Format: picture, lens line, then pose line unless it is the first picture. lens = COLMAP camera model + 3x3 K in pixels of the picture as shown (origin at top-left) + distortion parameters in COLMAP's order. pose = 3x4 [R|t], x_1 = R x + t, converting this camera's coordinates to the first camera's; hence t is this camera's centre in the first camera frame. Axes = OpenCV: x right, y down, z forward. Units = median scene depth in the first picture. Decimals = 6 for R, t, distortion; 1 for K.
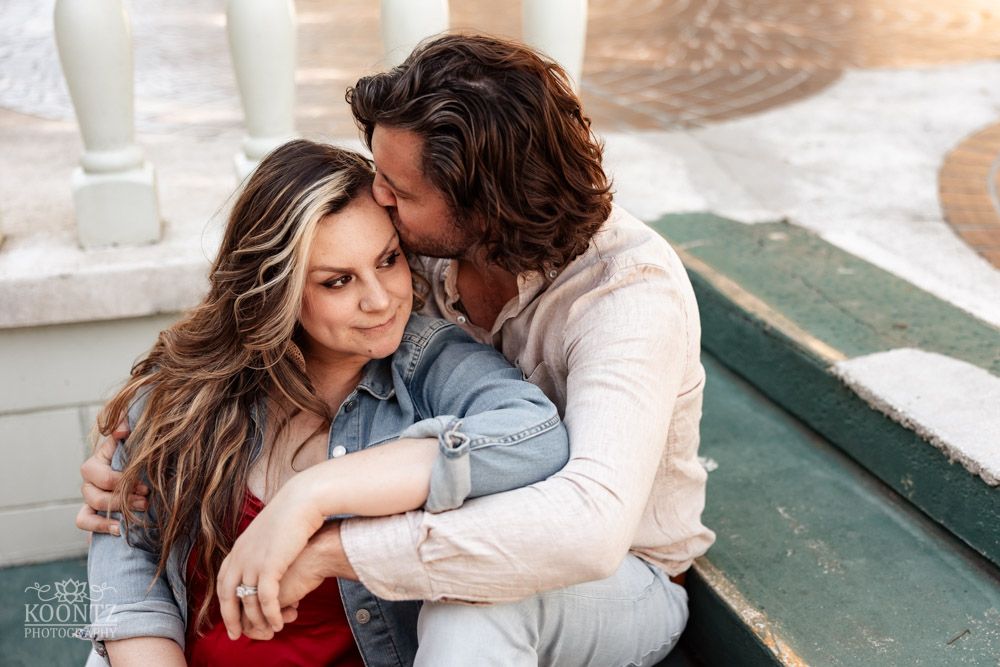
lens RADIAL K [[1179.9, 0, 502.5], [0, 1179.9, 334.9], [0, 0, 1]] dist [0.181584, 0.000000]
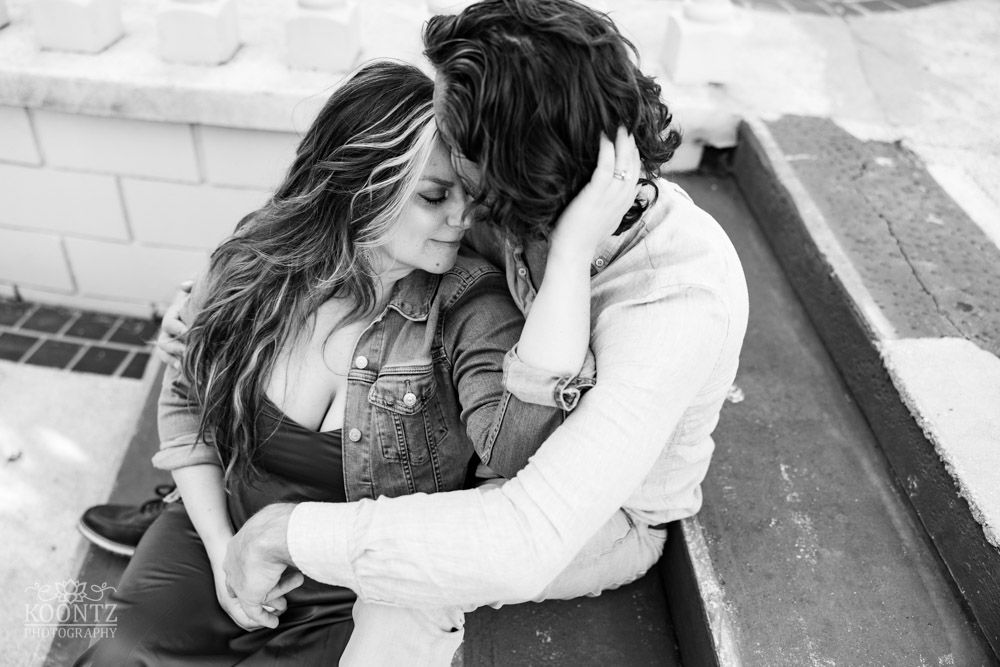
lens RADIAL K [[820.0, 0, 495.5], [0, 820.0, 327.4], [0, 0, 1]] dist [0.051720, 0.000388]
pose [[0.960403, 0.213879, -0.178553, 0.095075], [-0.158606, 0.946585, 0.280752, -0.142473], [0.229062, -0.241316, 0.943026, 0.289983]]
